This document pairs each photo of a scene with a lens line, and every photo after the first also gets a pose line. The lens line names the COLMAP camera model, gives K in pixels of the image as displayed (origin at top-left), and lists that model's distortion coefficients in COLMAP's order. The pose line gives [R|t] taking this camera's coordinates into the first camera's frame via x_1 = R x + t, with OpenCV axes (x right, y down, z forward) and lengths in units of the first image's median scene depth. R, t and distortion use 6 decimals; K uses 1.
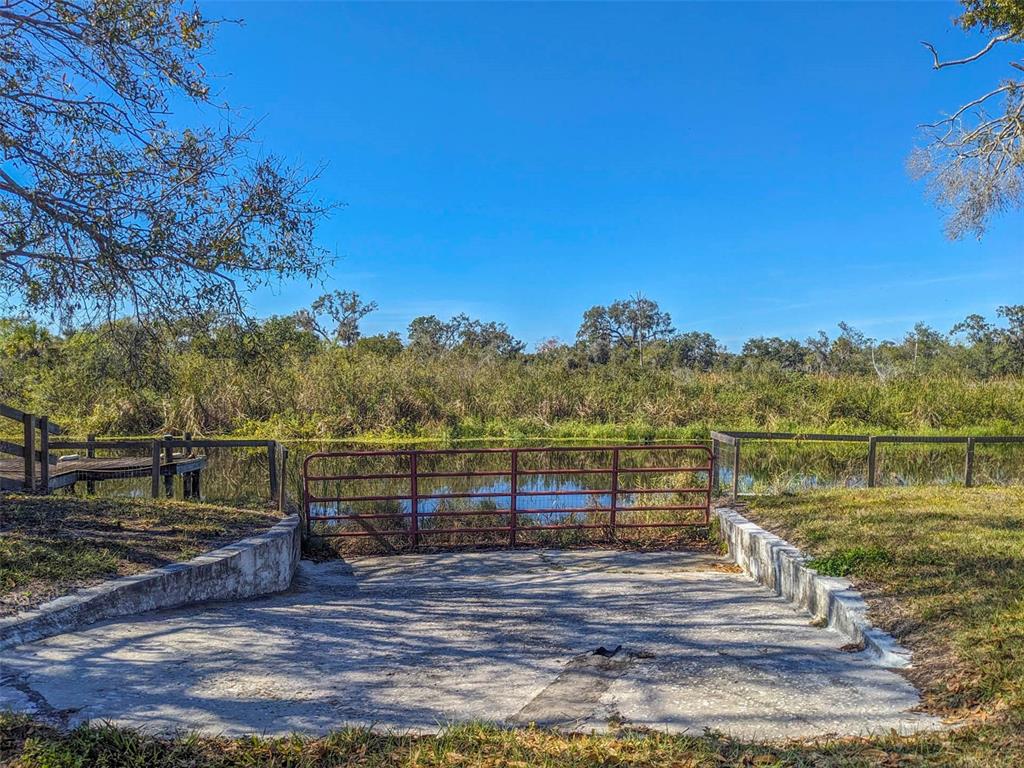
lens RADIAL K [[809.7, 0, 512.7], [0, 809.7, 387.4], [0, 0, 1]] dist [0.044988, -0.049073]
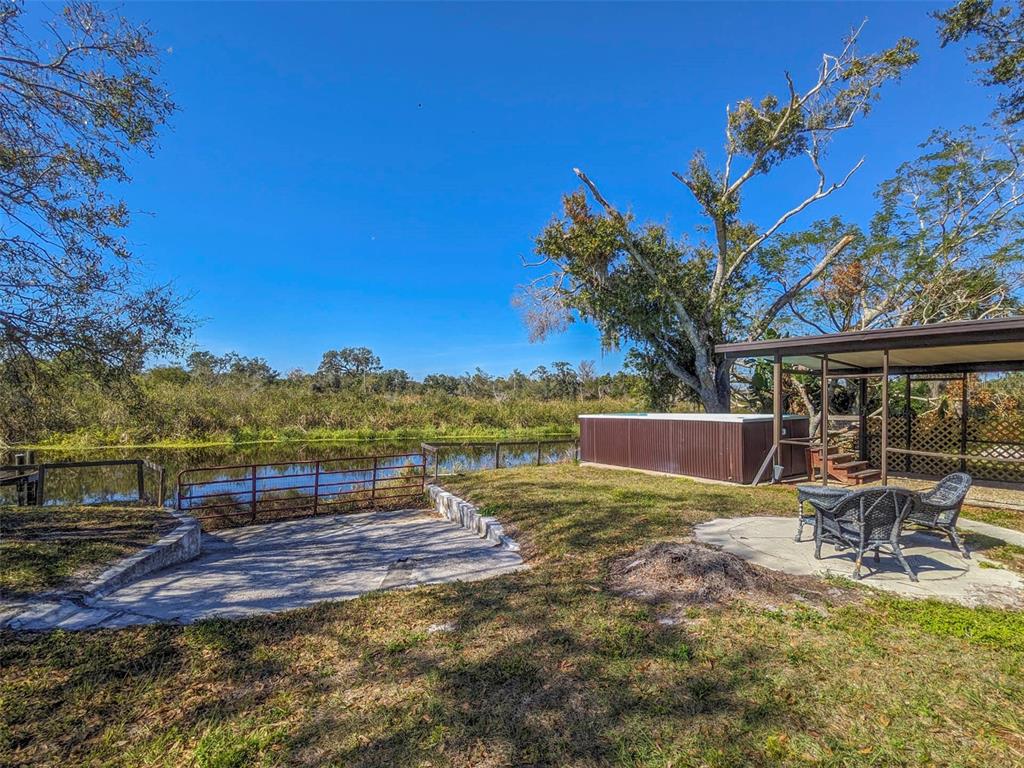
lens RADIAL K [[500.6, 0, 506.9], [0, 500.6, 386.8], [0, 0, 1]] dist [0.002232, 0.000658]
pose [[0.902970, 0.010876, 0.429566, -0.092962], [0.001314, 0.999605, -0.028069, -0.051350], [-0.429702, 0.025910, 0.902599, -0.172481]]
